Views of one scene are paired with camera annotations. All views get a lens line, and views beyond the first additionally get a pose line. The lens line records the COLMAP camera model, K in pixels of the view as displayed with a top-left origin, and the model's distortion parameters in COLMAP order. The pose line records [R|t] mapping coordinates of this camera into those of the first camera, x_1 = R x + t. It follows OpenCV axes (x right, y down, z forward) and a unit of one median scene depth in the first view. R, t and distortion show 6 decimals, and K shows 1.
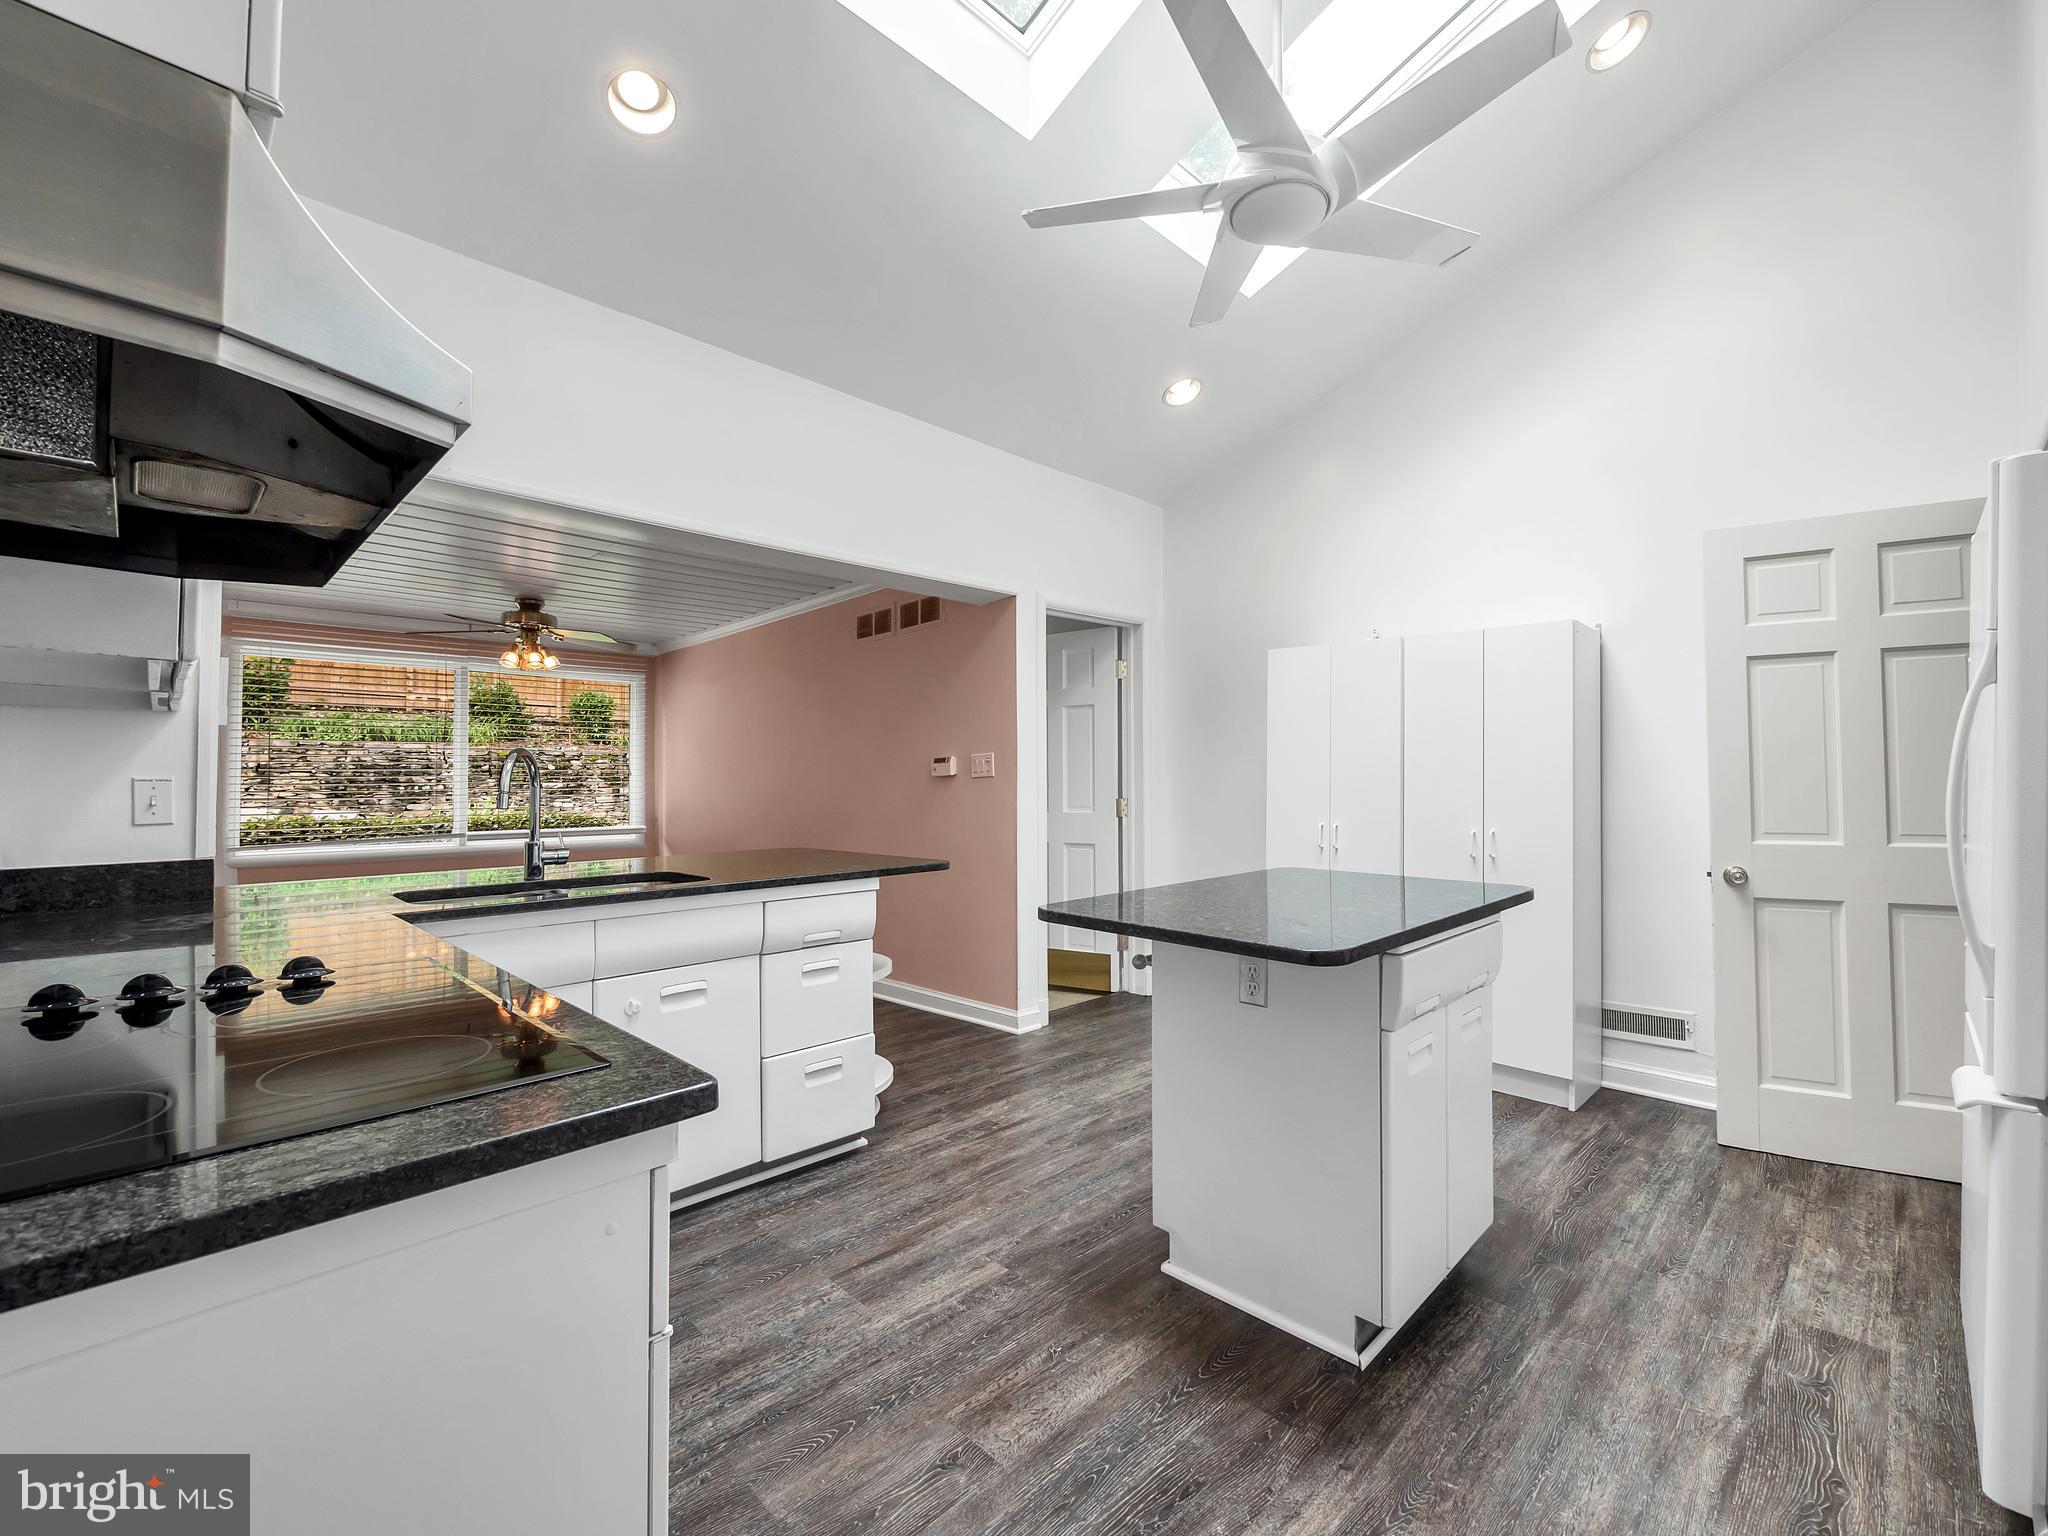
lens RADIAL K [[881.9, 0, 1060.3], [0, 881.9, 784.4], [0, 0, 1]] dist [-0.005364, 0.000666]
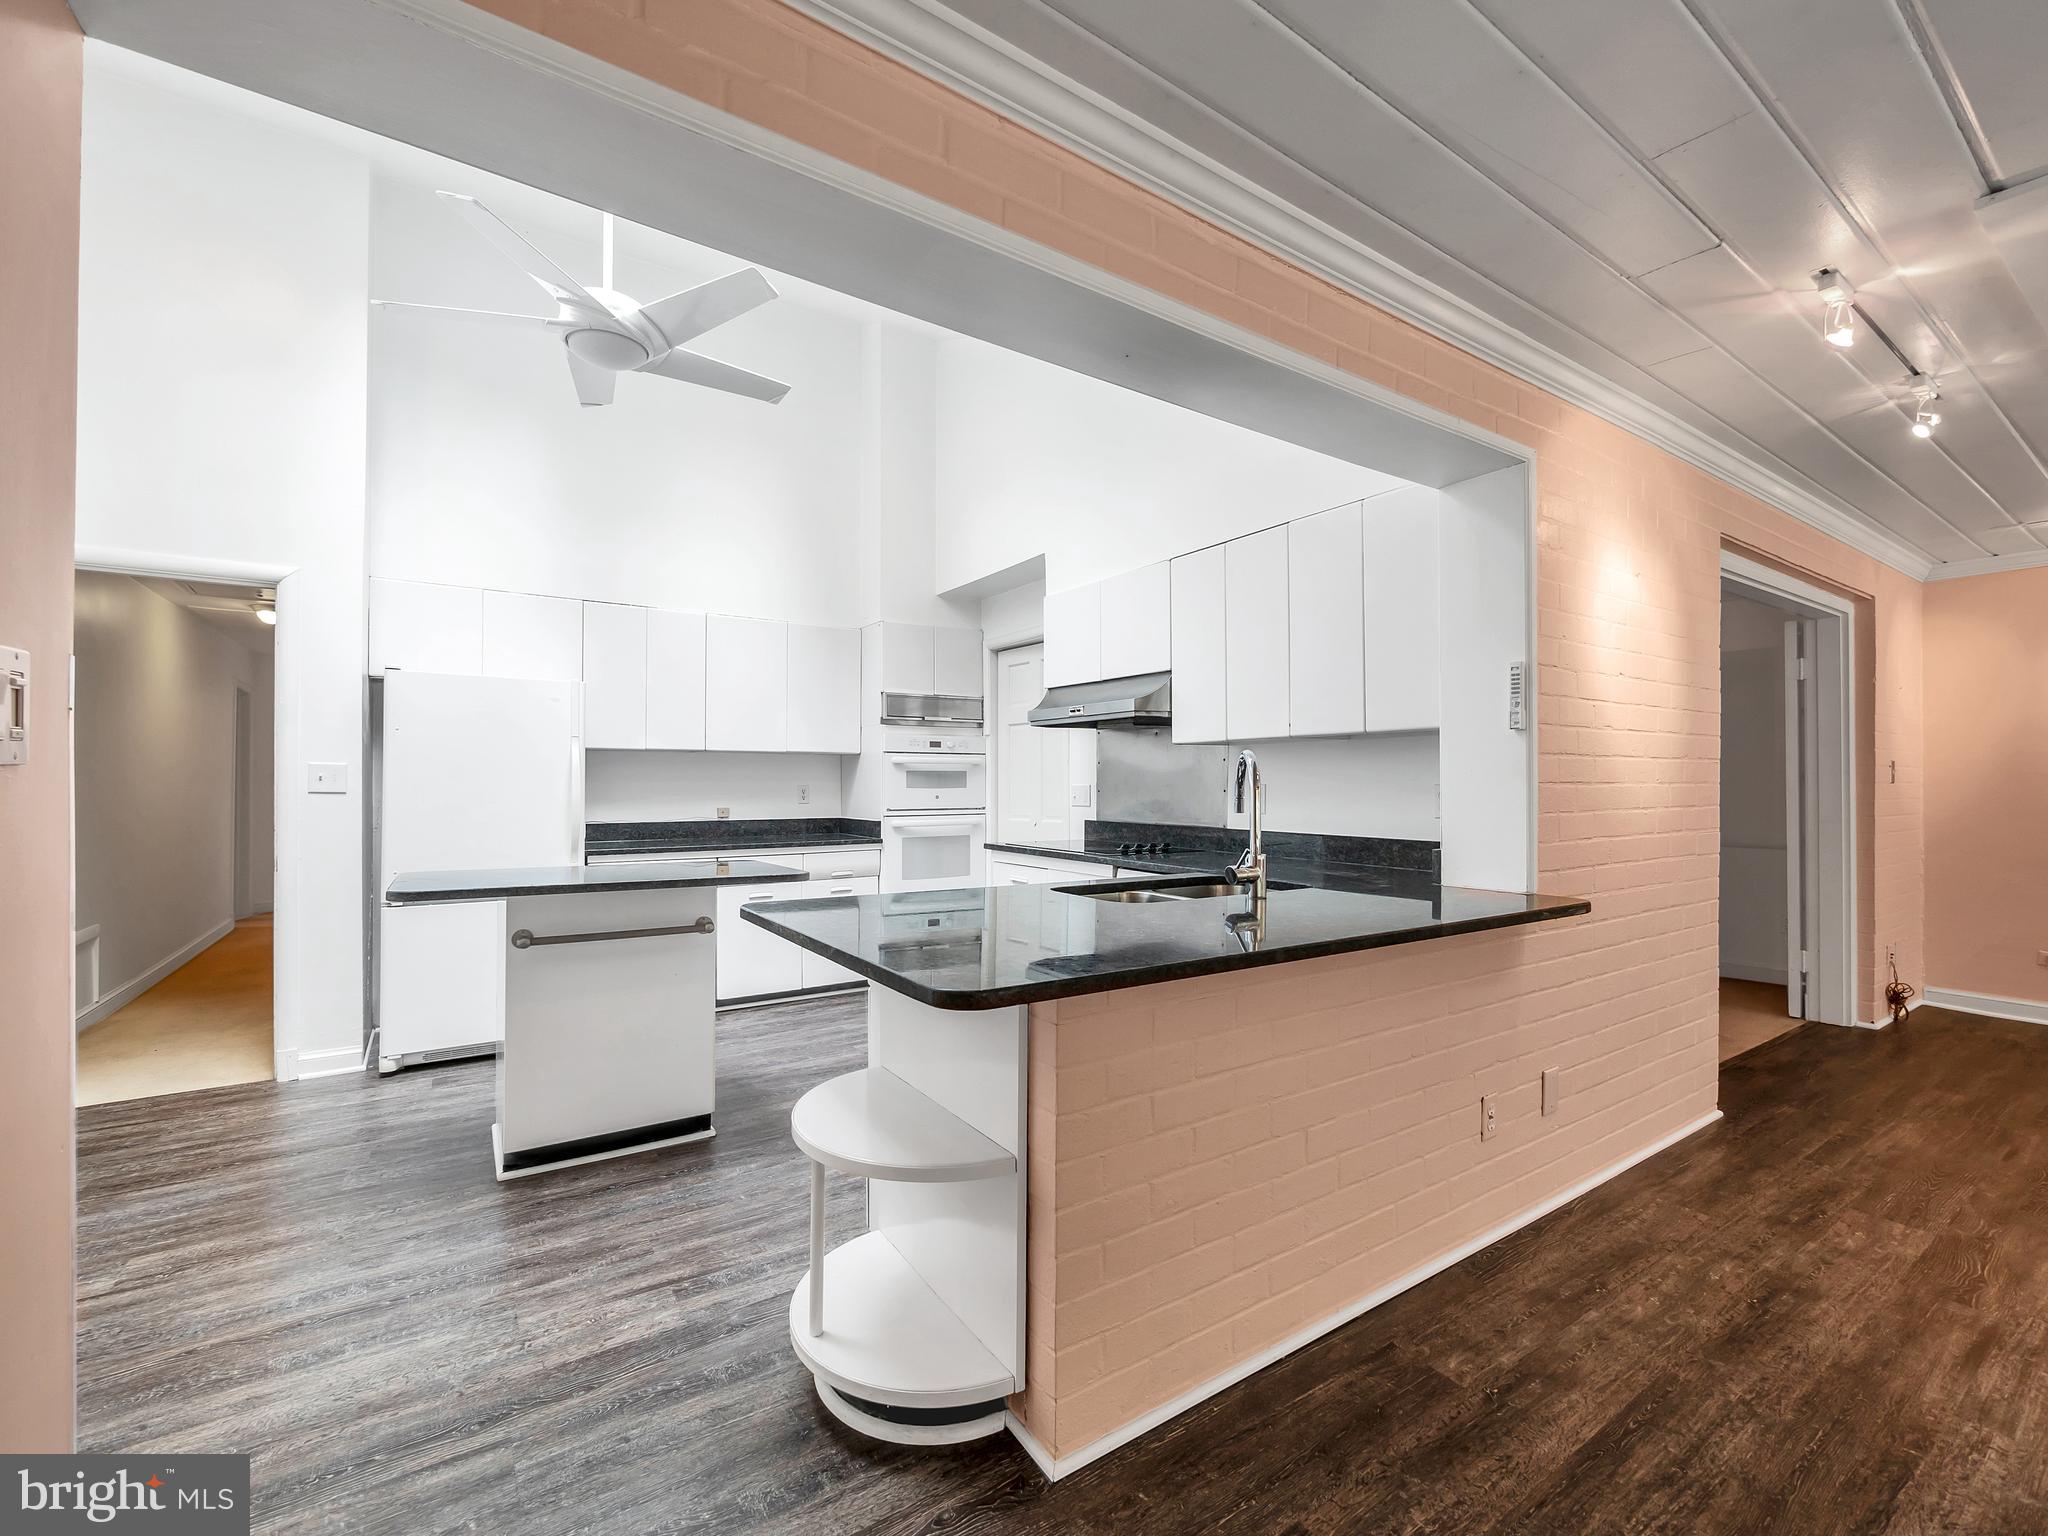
lens RADIAL K [[881.9, 0, 1051.2], [0, 881.9, 780.4], [0, 0, 1]] dist [-0.005364, 0.000666]
pose [[-0.978186, 0.003749, 0.207695, -0.665695], [0.002485, 0.999977, -0.006347, -0.003962], [-0.207714, -0.005693, -0.978173, 2.149913]]
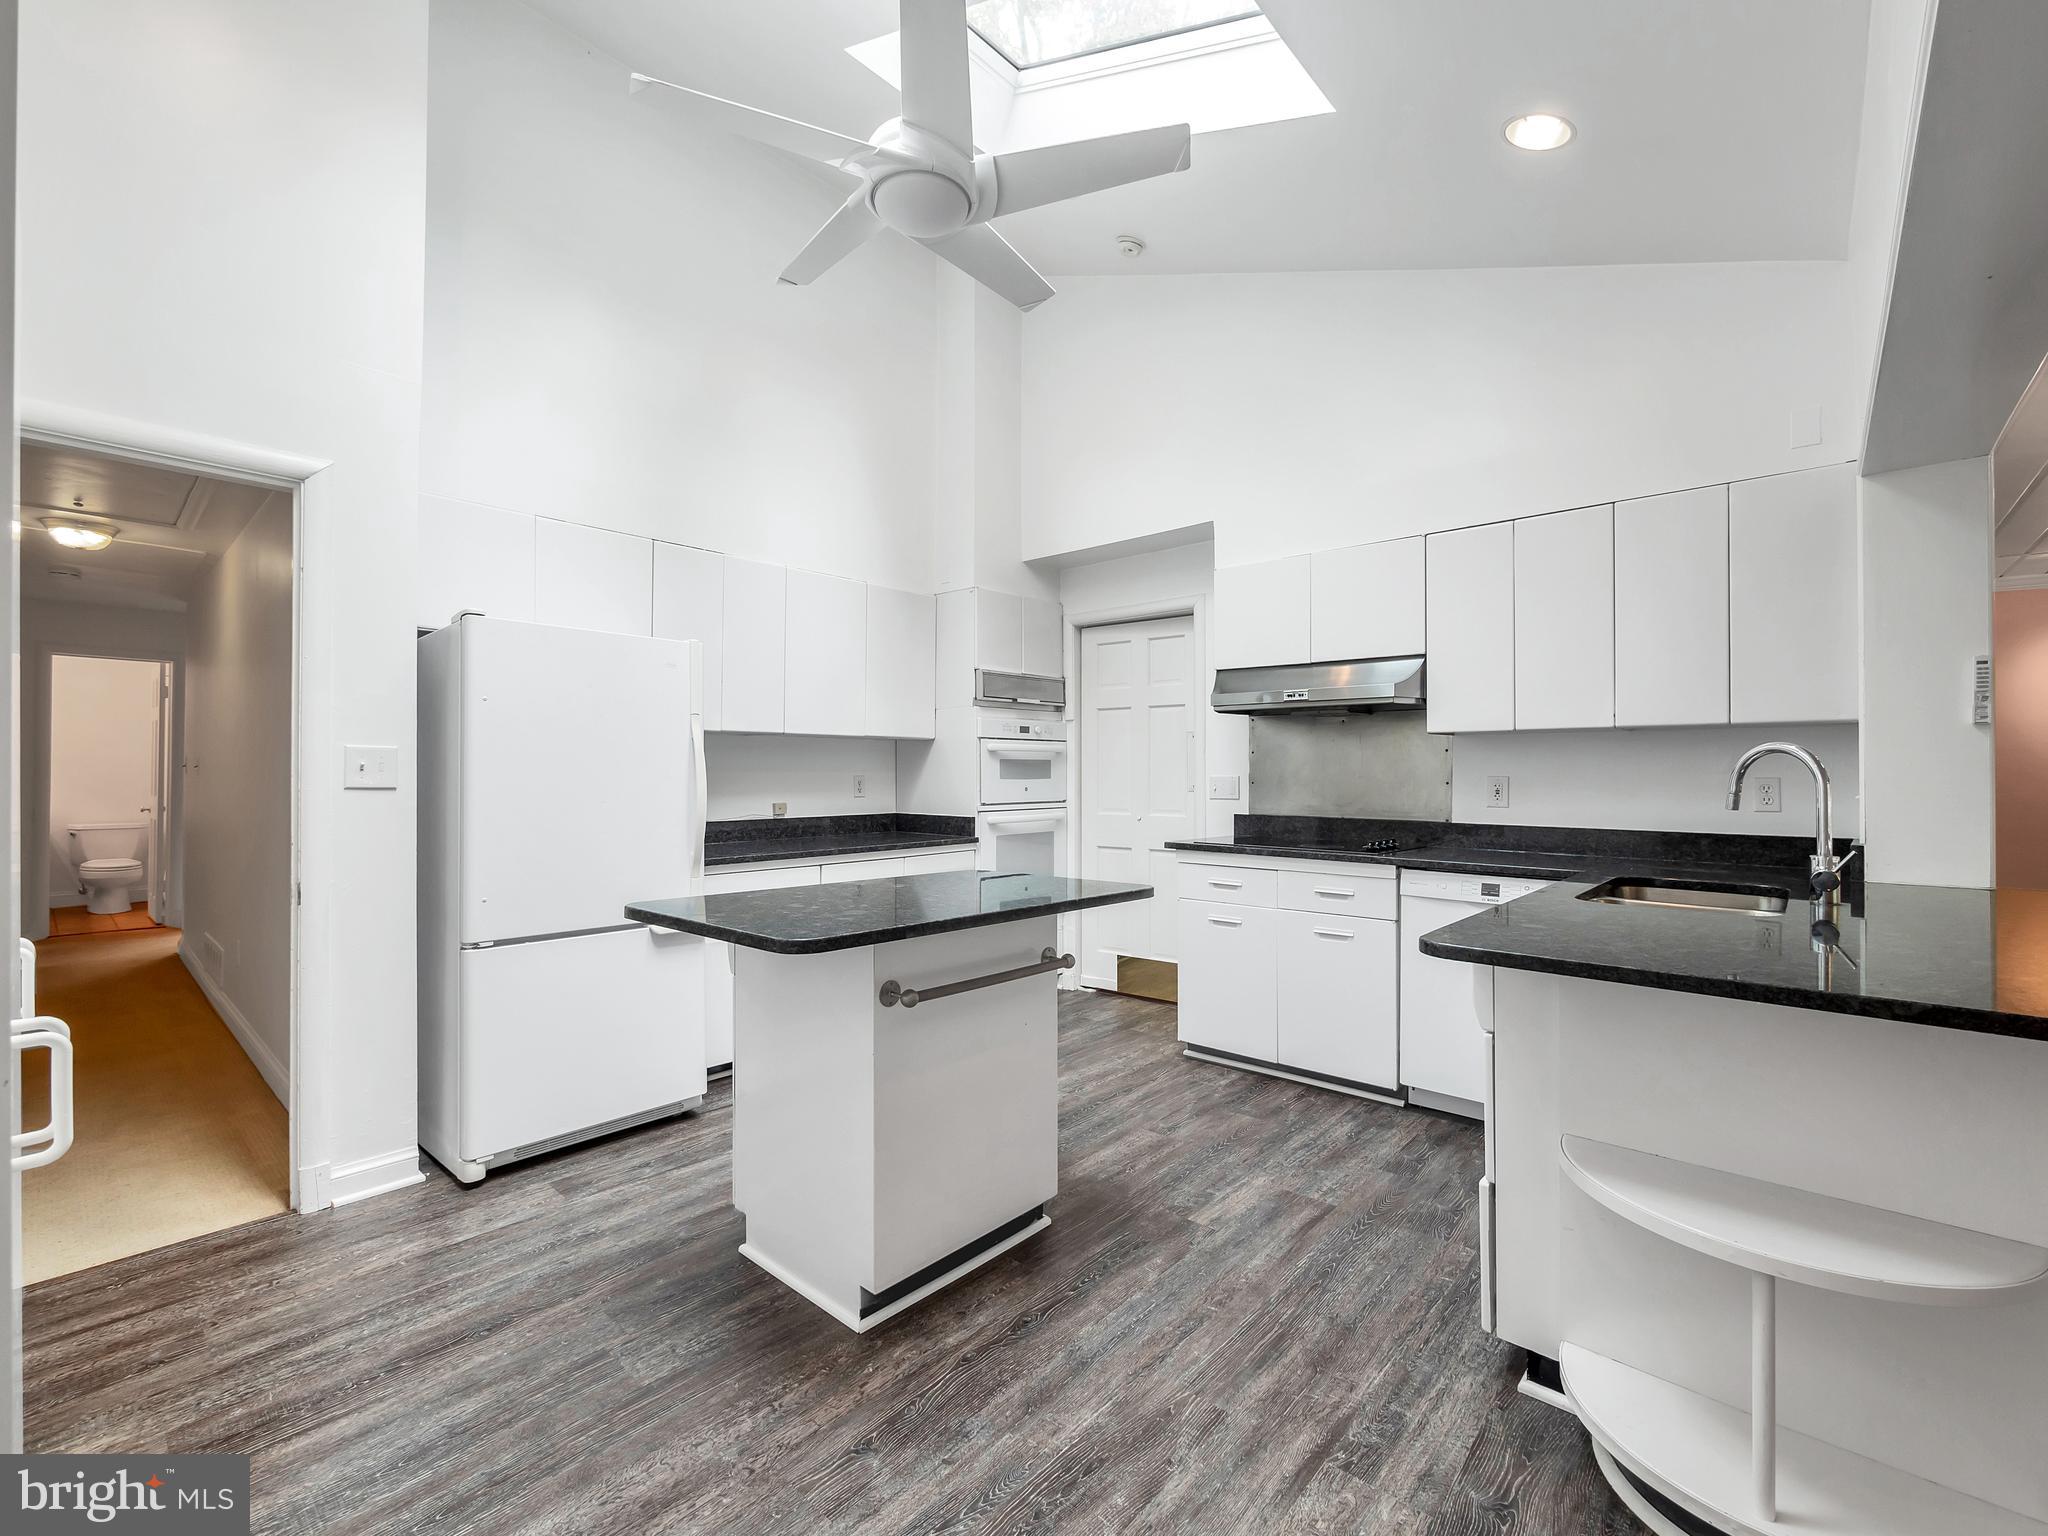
lens RADIAL K [[881.9, 0, 1040.0], [0, 881.9, 766.2], [0, 0, 1]] dist [-0.005364, 0.000666]
pose [[-0.999327, 0.002621, -0.036584, 0.159126], [0.002831, 0.999980, -0.005690, -0.017161], [0.036568, -0.005789, -0.999314, 2.005018]]
